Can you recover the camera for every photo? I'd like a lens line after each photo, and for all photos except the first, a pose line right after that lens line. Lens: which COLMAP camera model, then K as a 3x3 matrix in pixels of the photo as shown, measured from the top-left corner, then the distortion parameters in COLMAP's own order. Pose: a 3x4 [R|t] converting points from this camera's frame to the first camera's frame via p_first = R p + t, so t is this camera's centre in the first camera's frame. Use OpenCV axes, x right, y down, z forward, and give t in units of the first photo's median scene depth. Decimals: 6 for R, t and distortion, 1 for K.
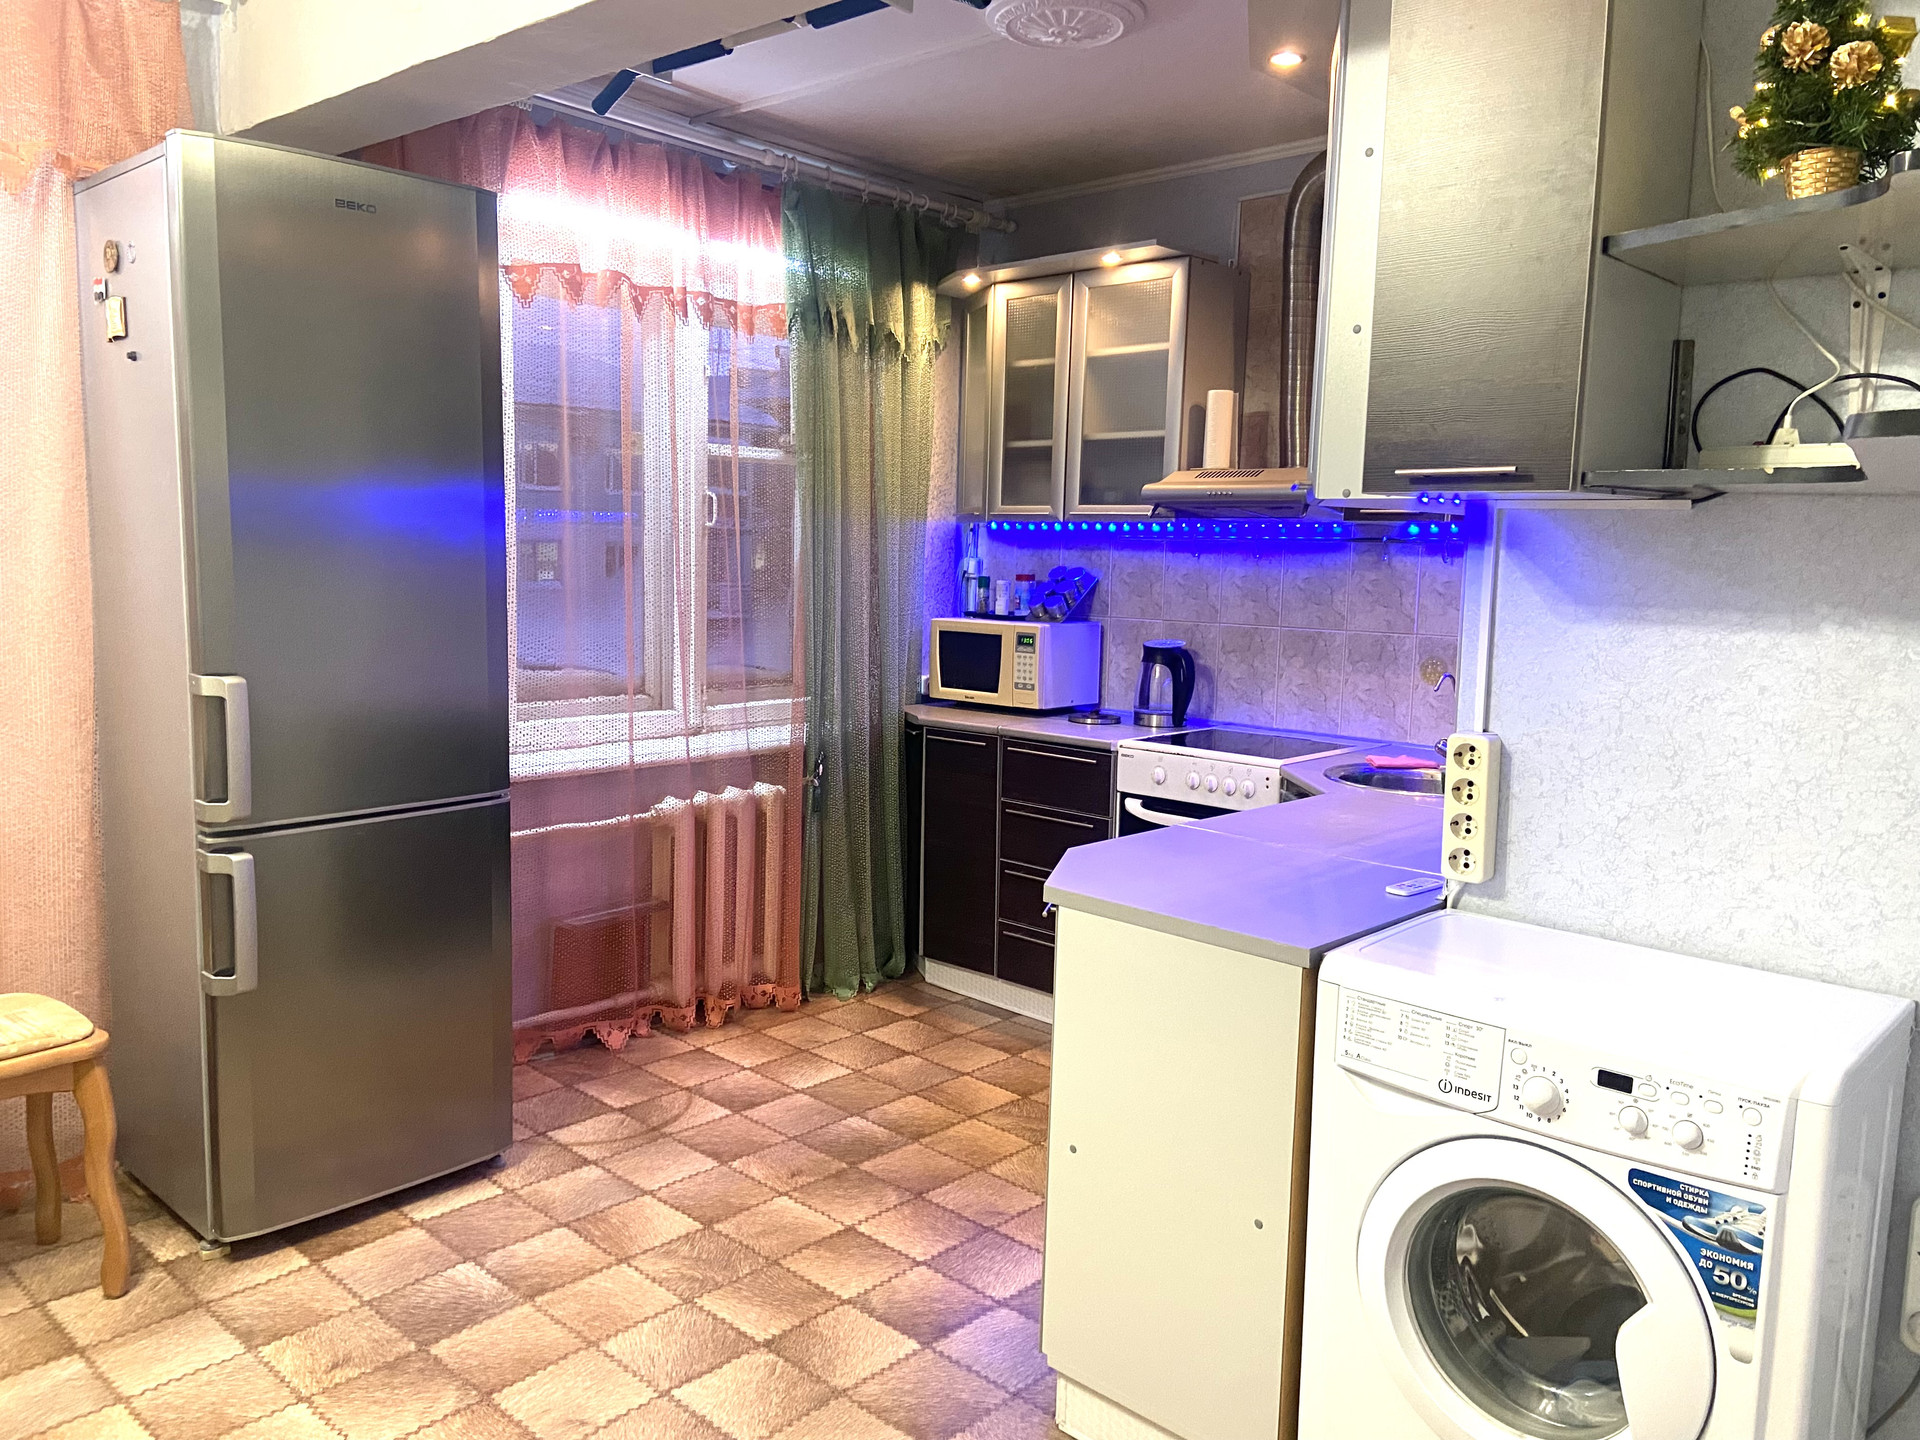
lens RADIAL K [[1442.9, 0, 954.6], [0, 1442.9, 687.9], [0, 0, 1]] dist [0.129636, -0.160383]
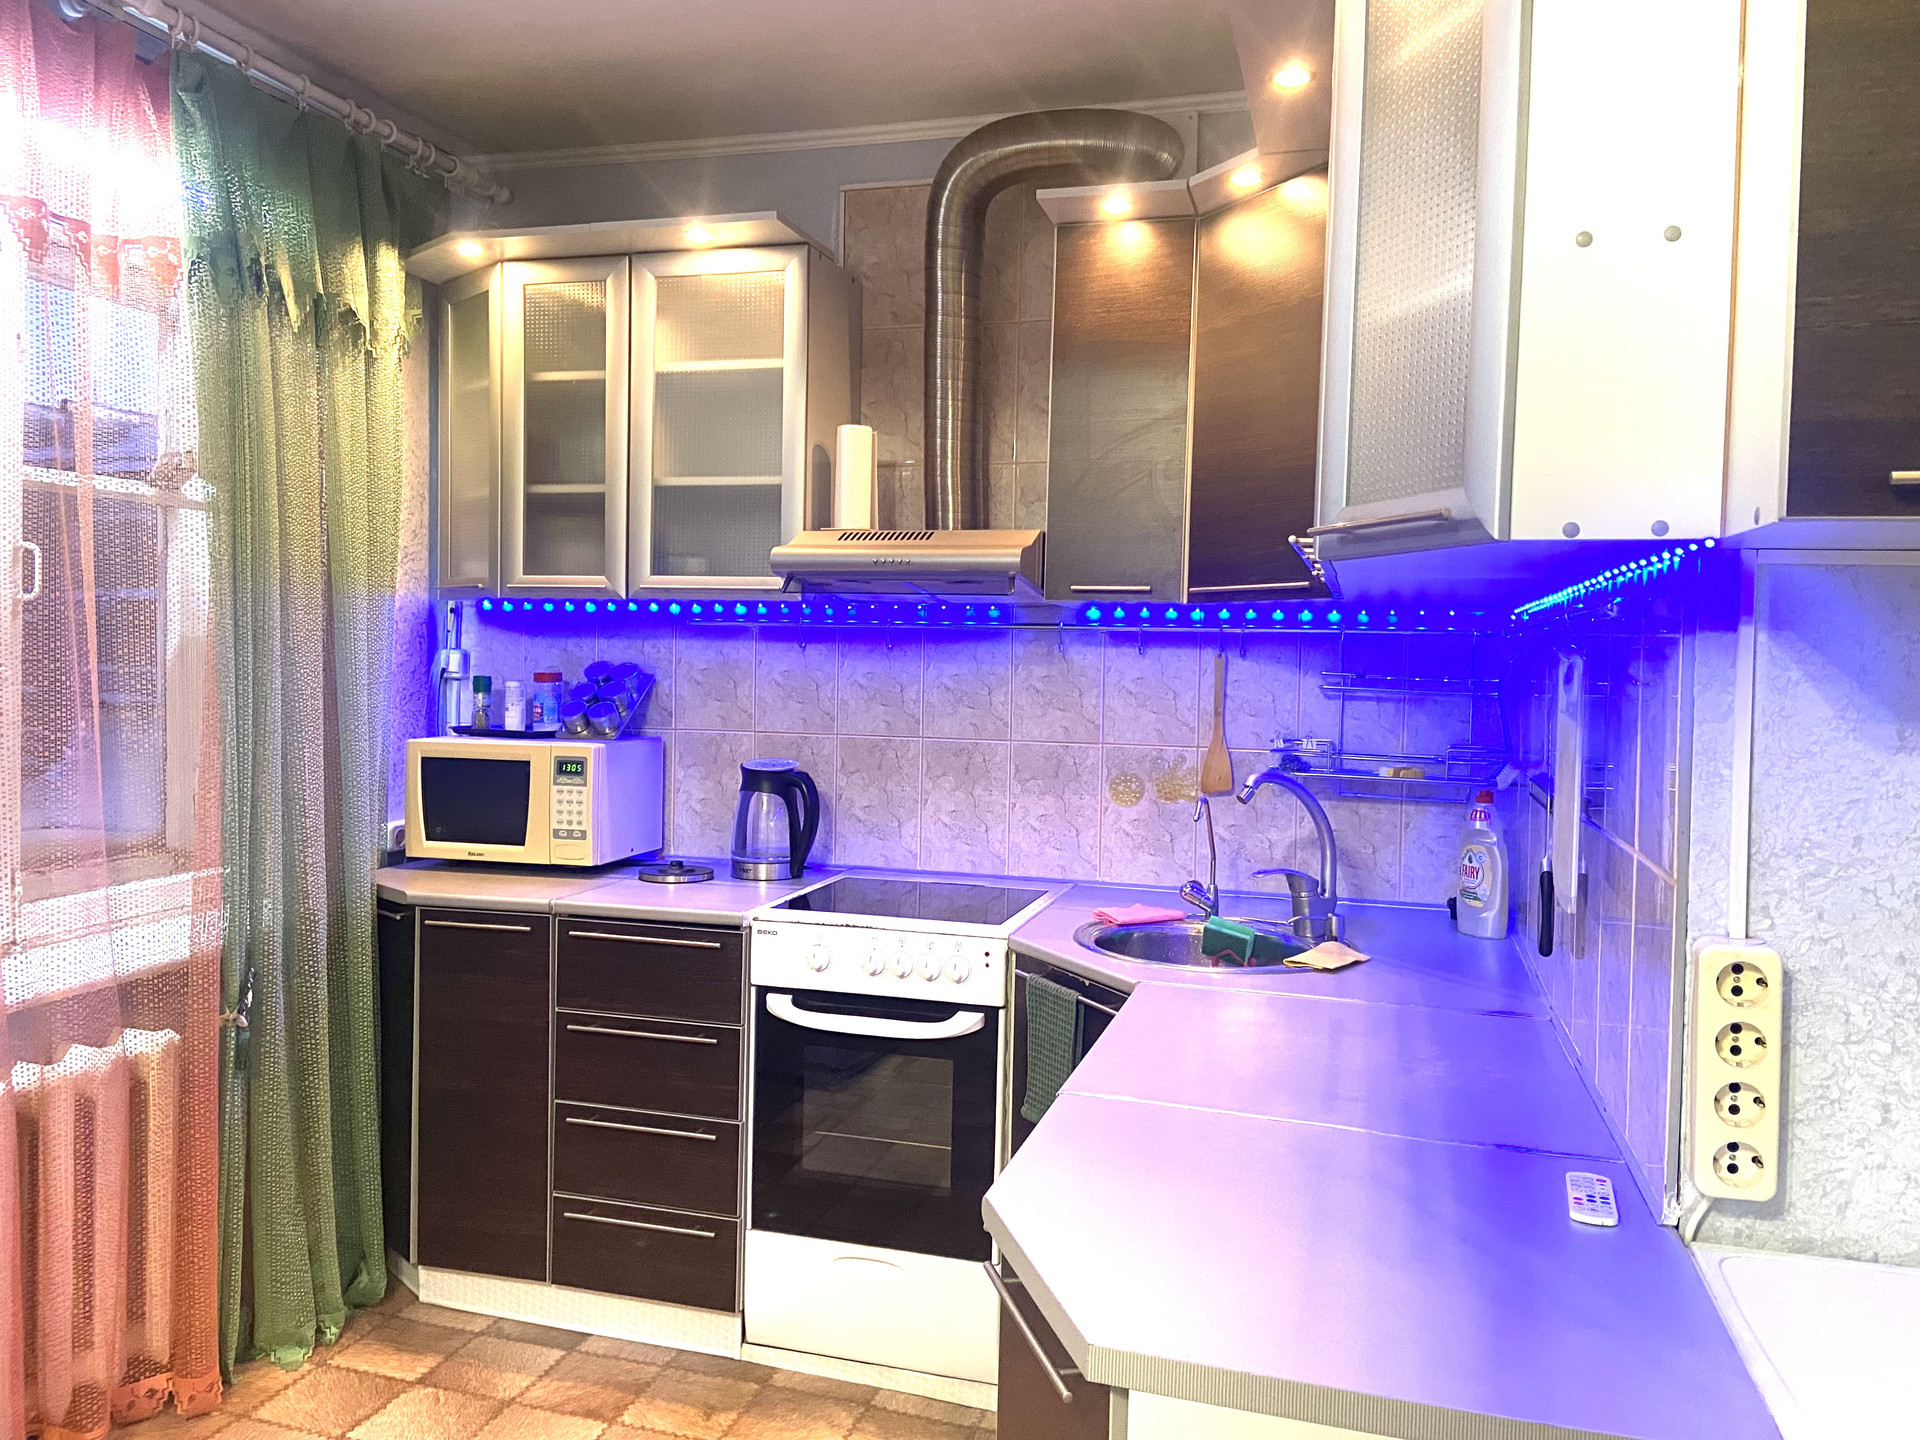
lens RADIAL K [[1442.9, 0, 954.6], [0, 1442.9, 687.9], [0, 0, 1]] dist [0.129636, -0.160383]
pose [[0.898866, -0.017382, 0.437879, -0.092802], [0.045014, 0.997590, -0.052804, -0.026531], [-0.435906, 0.067175, 0.897482, 0.293903]]
